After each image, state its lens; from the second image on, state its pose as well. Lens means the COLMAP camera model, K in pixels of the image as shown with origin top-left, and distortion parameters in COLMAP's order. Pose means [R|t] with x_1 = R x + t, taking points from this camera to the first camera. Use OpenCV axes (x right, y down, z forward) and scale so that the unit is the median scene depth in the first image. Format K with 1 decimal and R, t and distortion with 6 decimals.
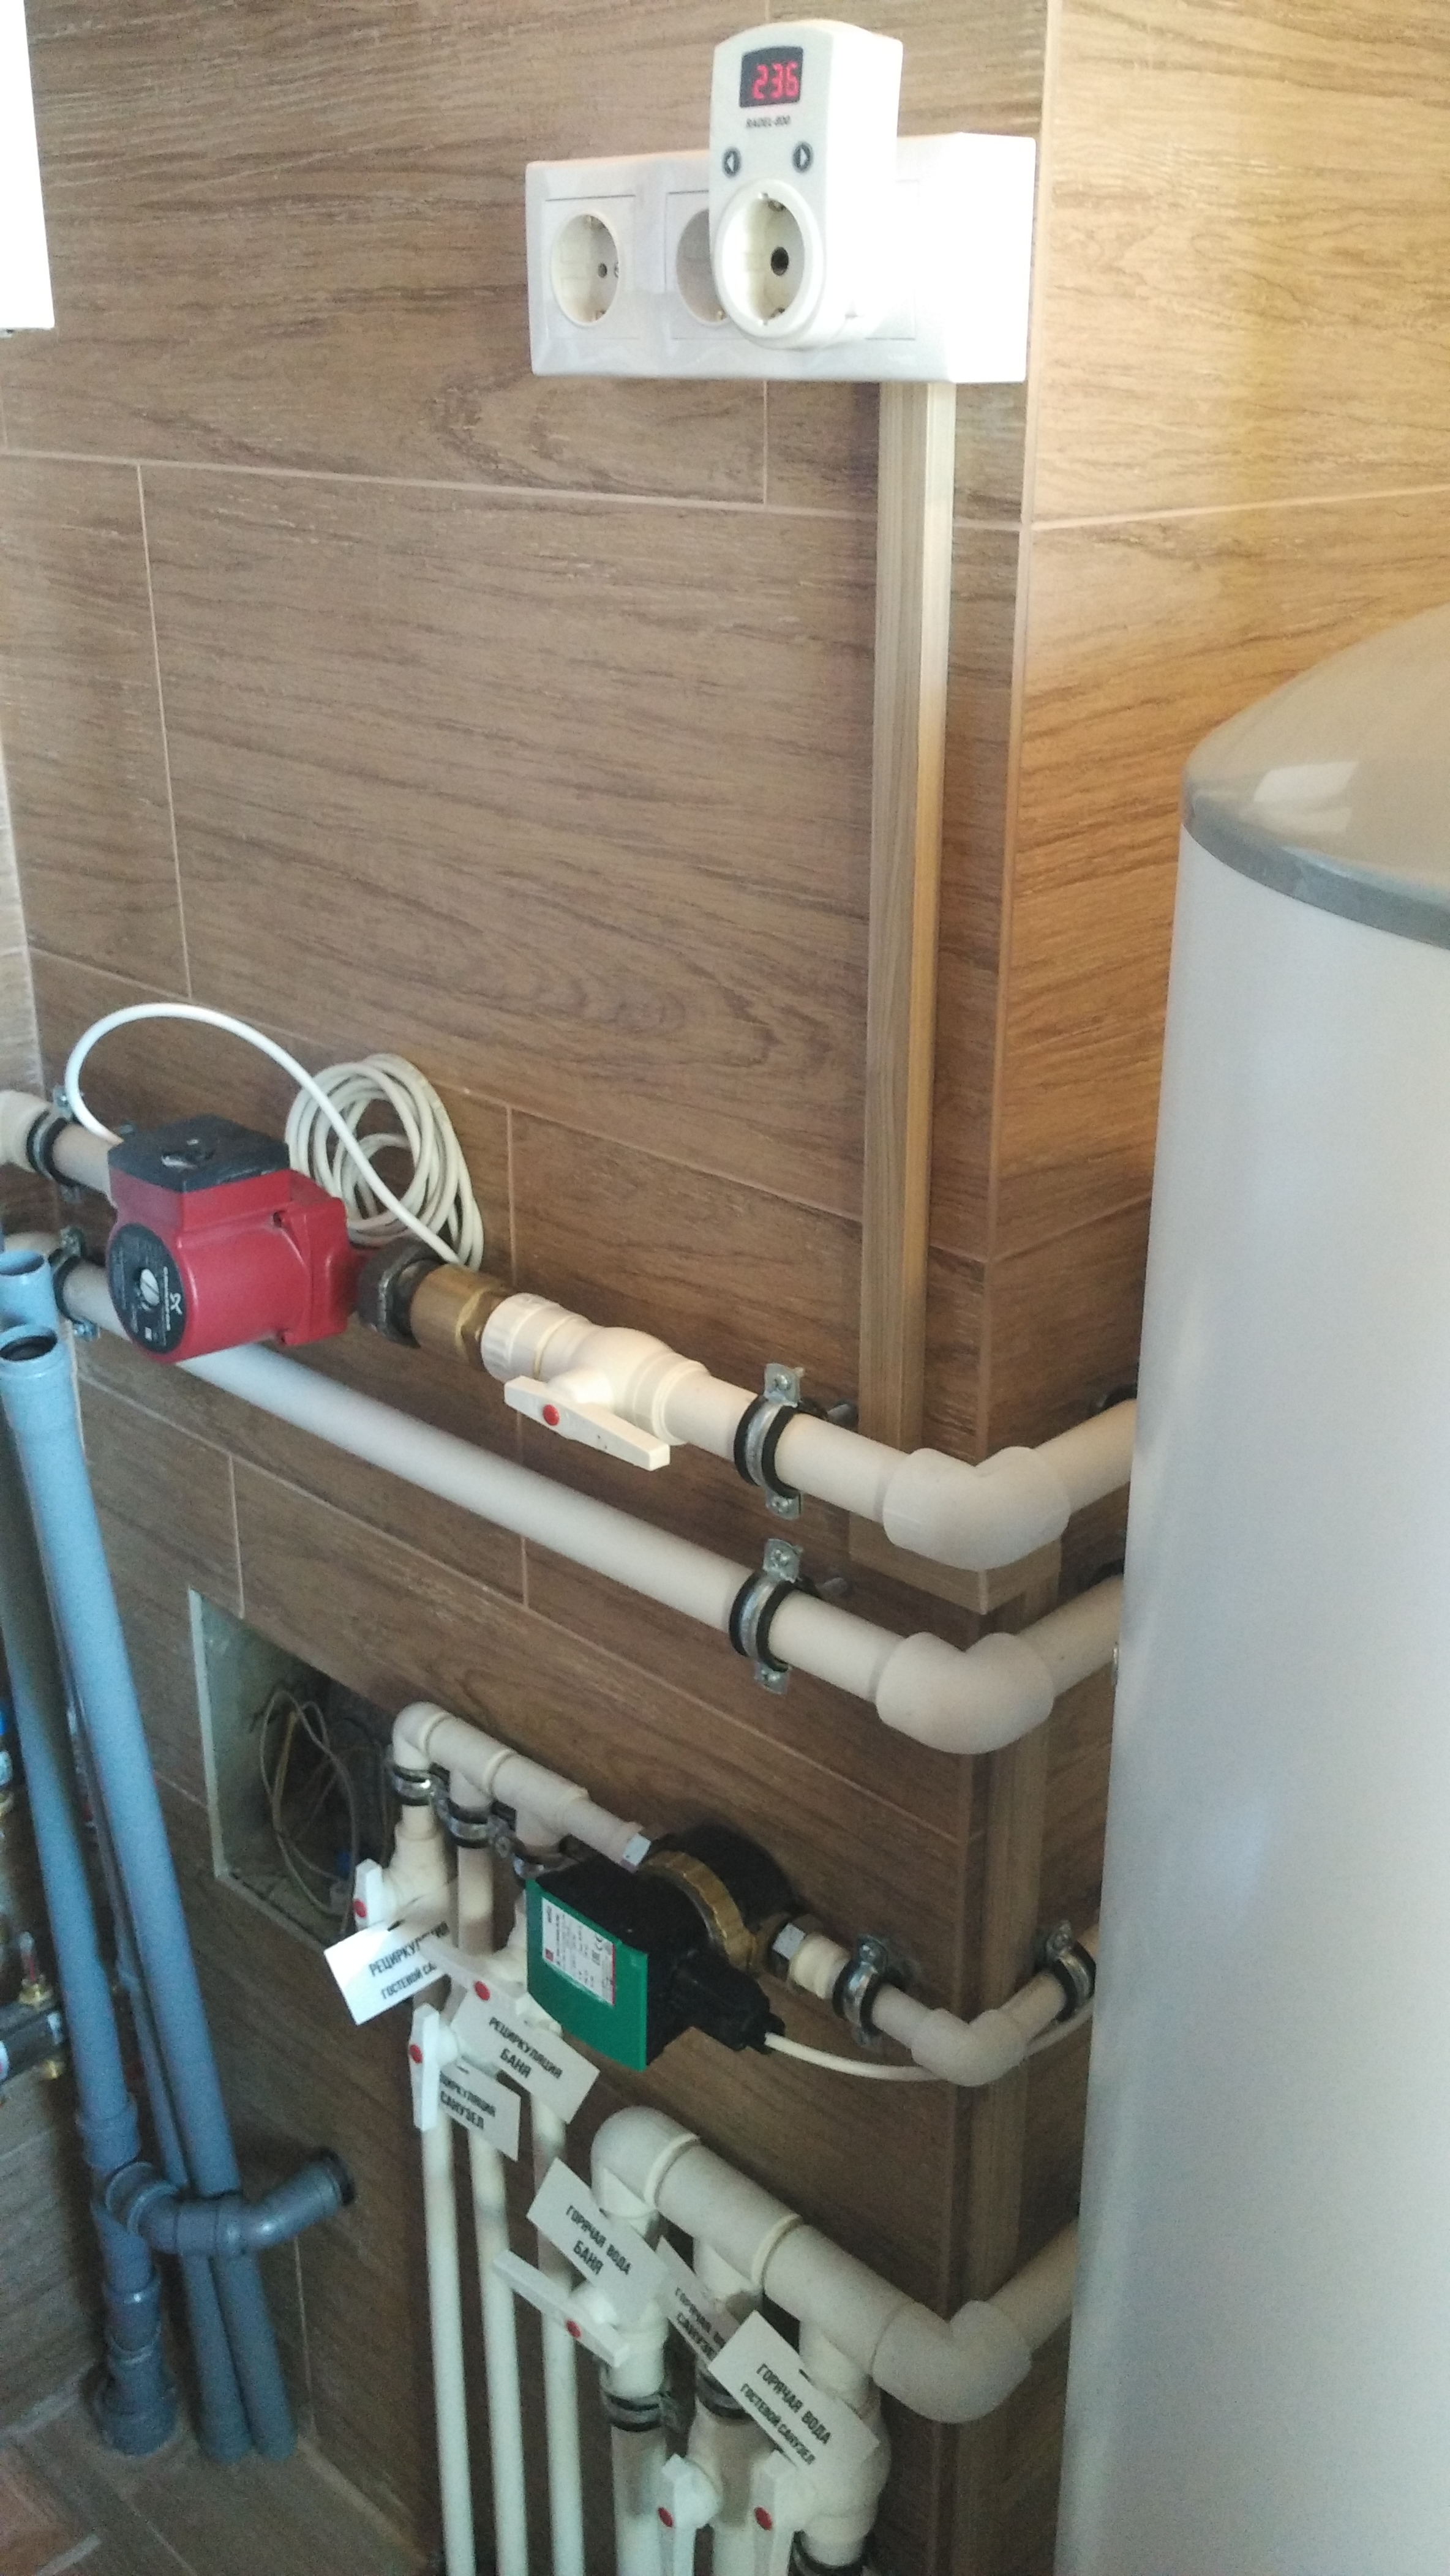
lens RADIAL K [[2337.6, 0, 741.5], [0, 2337.6, 1296.6], [0, 0, 1]] dist [0.062115, -0.091674]
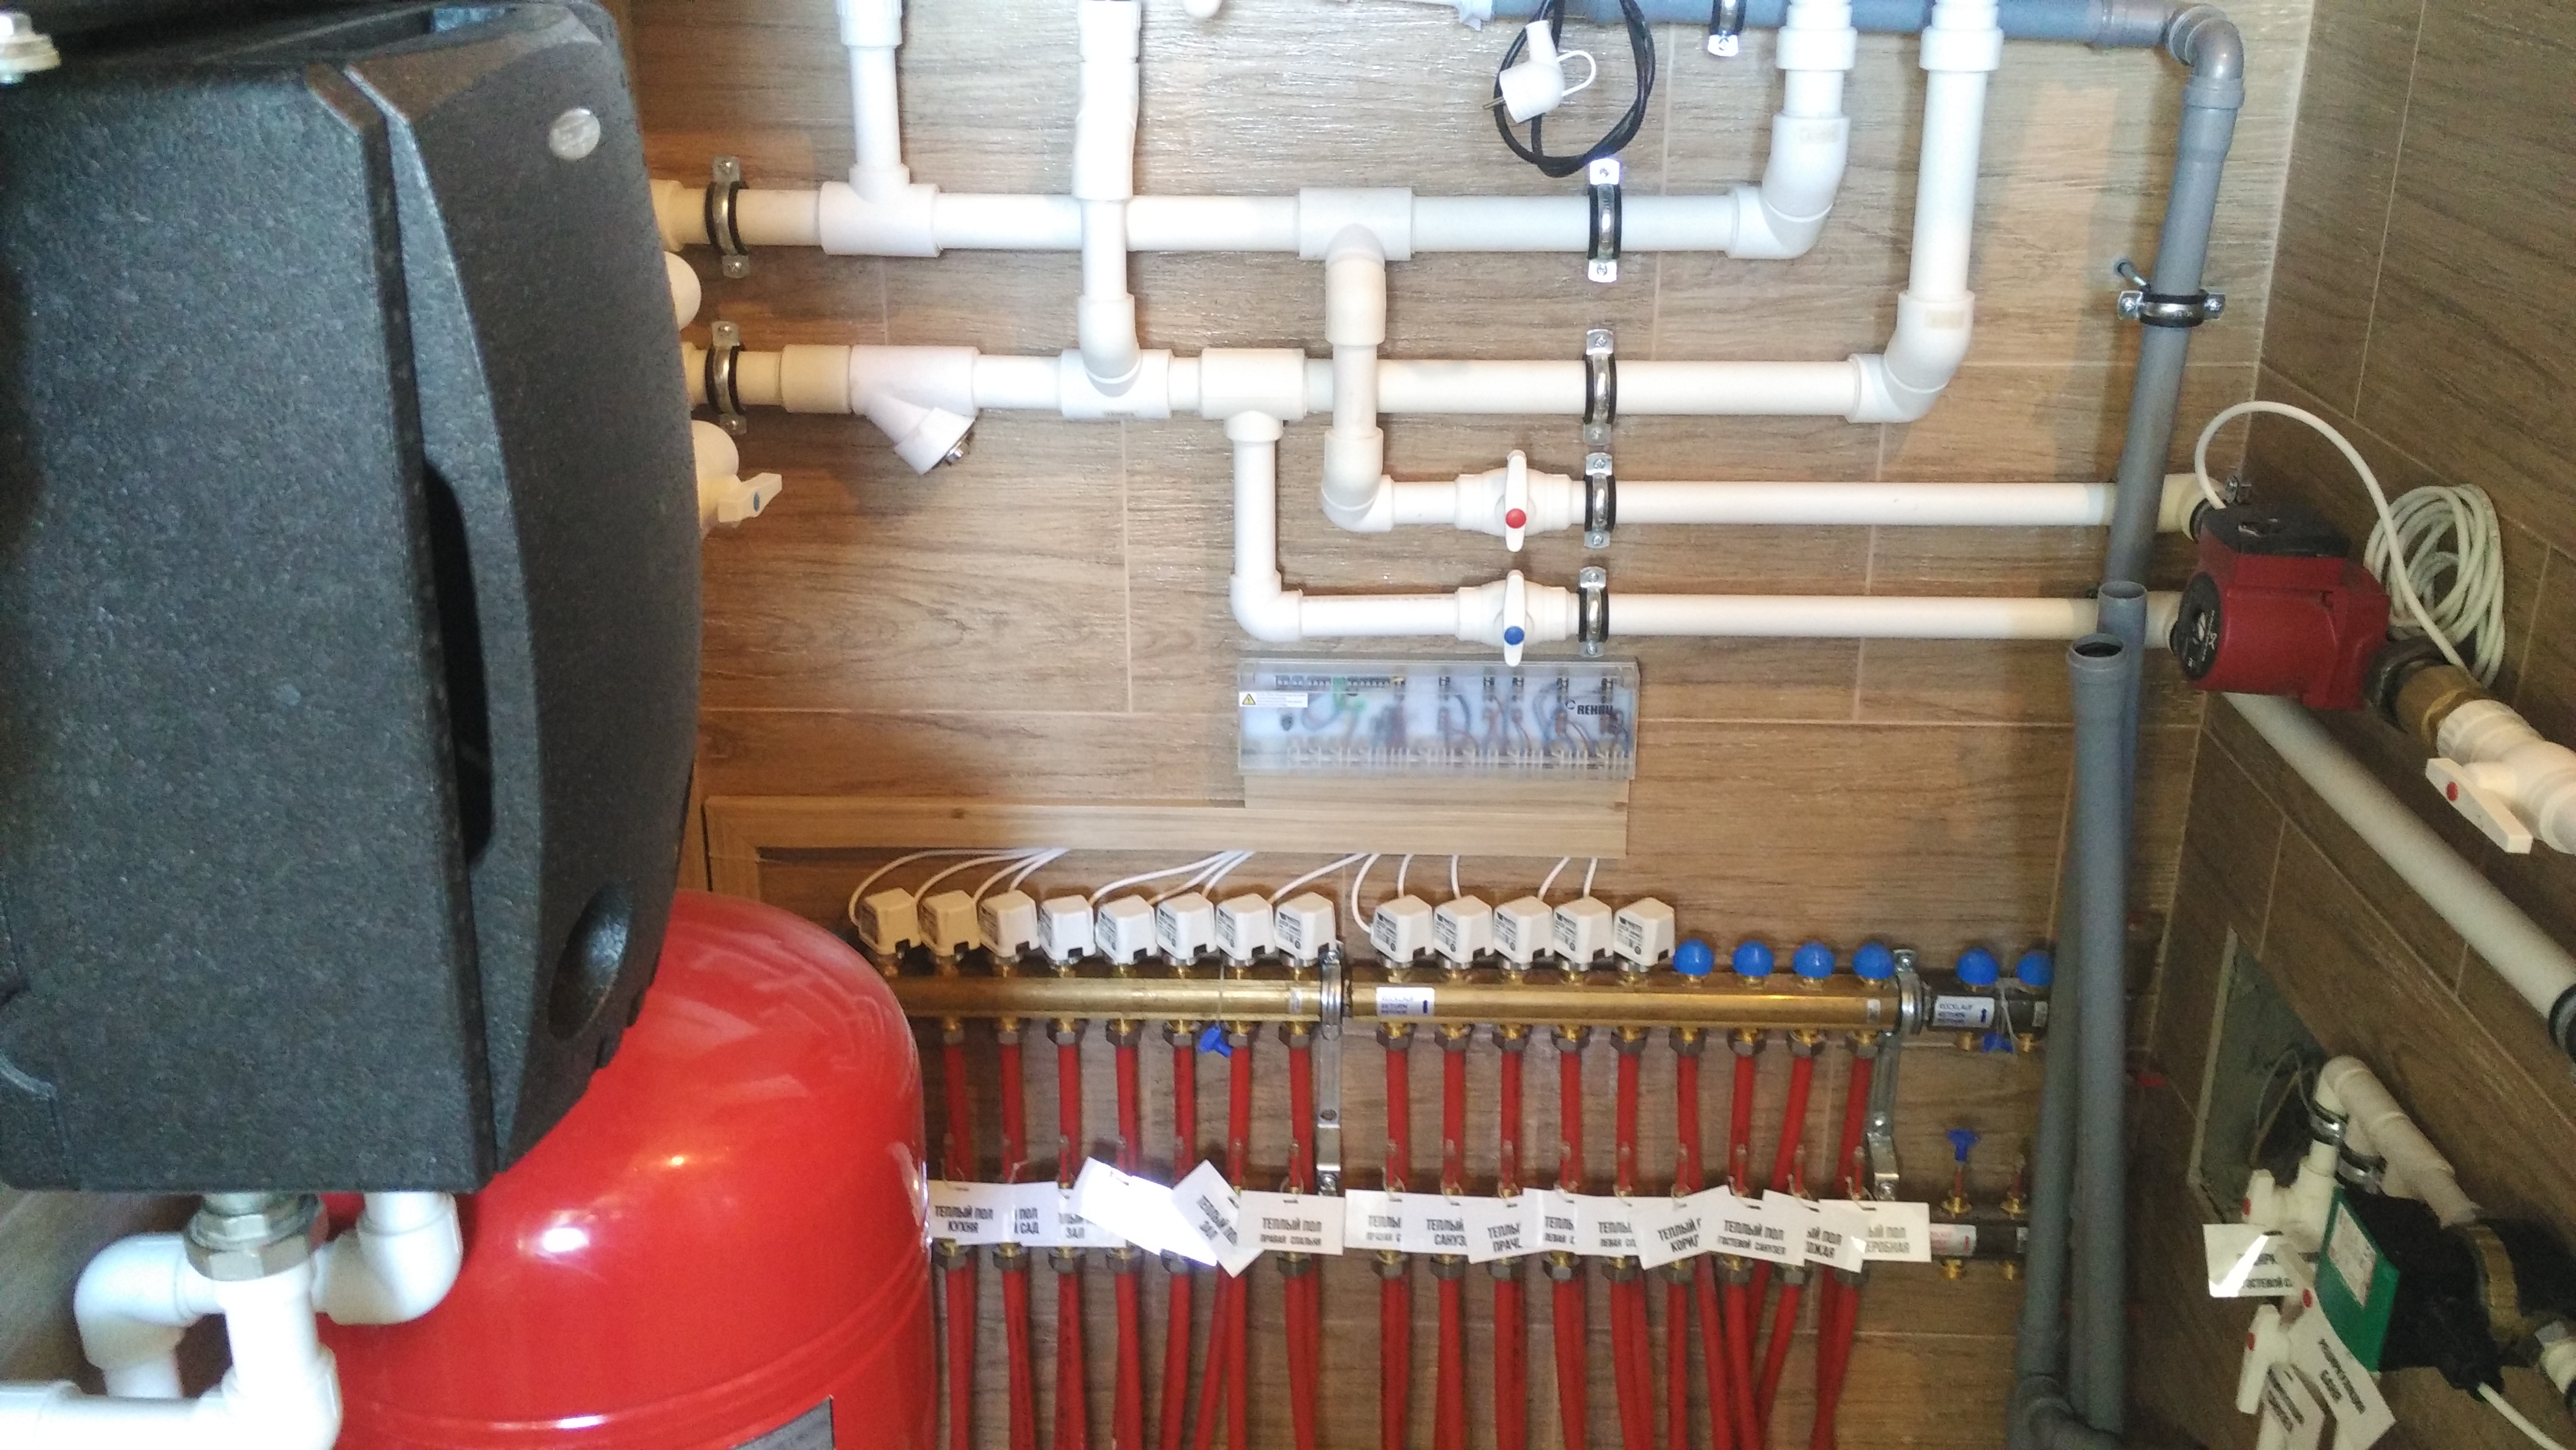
lens RADIAL K [[2337.6, 0, 1288.0], [0, 2337.6, 725.0], [0, 0, 1]] dist [0.062115, -0.091674]
pose [[0.670616, 0.267561, -0.691871, 0.285355], [-0.281907, 0.954634, 0.095930, 0.059967], [0.686151, 0.130711, 0.715620, -0.206892]]
